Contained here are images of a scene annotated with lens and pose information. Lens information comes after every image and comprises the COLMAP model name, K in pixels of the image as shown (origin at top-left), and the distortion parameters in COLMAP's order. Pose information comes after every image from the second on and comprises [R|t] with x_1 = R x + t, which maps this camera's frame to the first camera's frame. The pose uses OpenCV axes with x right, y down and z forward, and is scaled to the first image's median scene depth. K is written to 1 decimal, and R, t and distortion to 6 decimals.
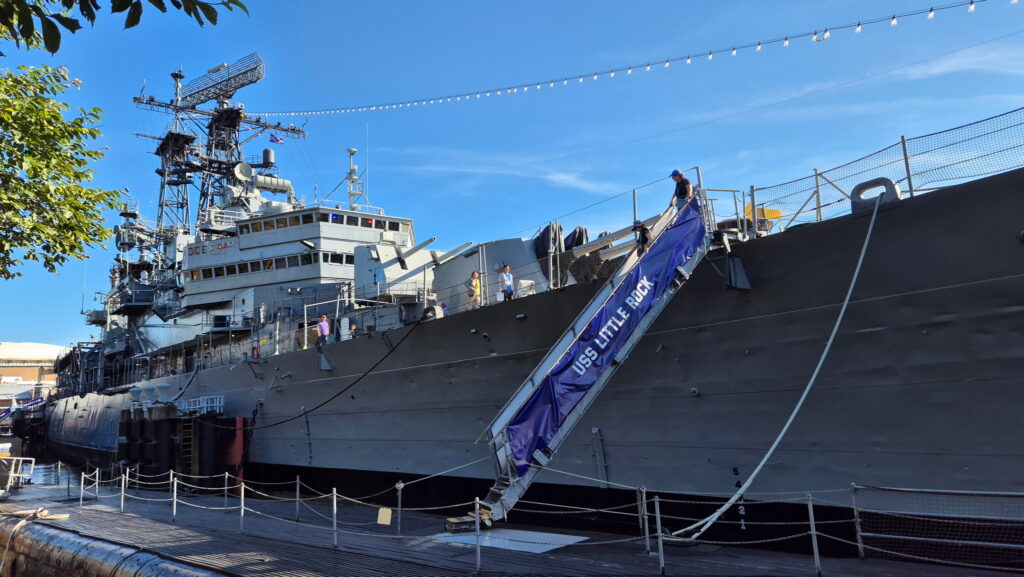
lens RADIAL K [[724.3, 0, 512.0], [0, 724.3, 288.5], [0, 0, 1]] dist [-0.005612, -0.001887]
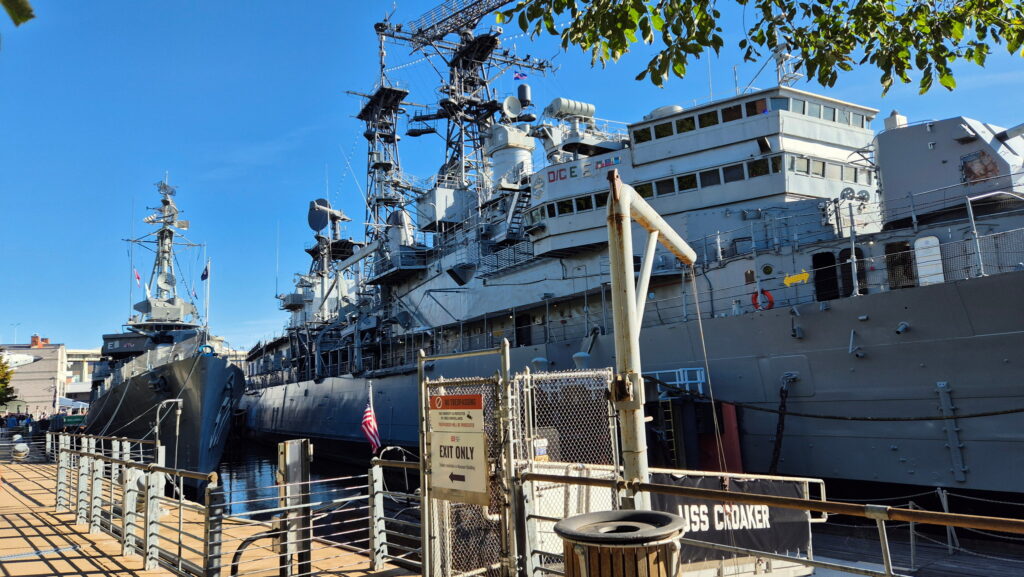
lens RADIAL K [[765.7, 0, 512.0], [0, 765.7, 288.5], [0, 0, 1]] dist [0.044811, -0.001094]
pose [[0.981420, -0.017980, -0.191029, -0.351341], [0.021192, 0.999666, 0.014783, 0.052196], [0.190699, -0.018557, 0.981473, 0.242424]]
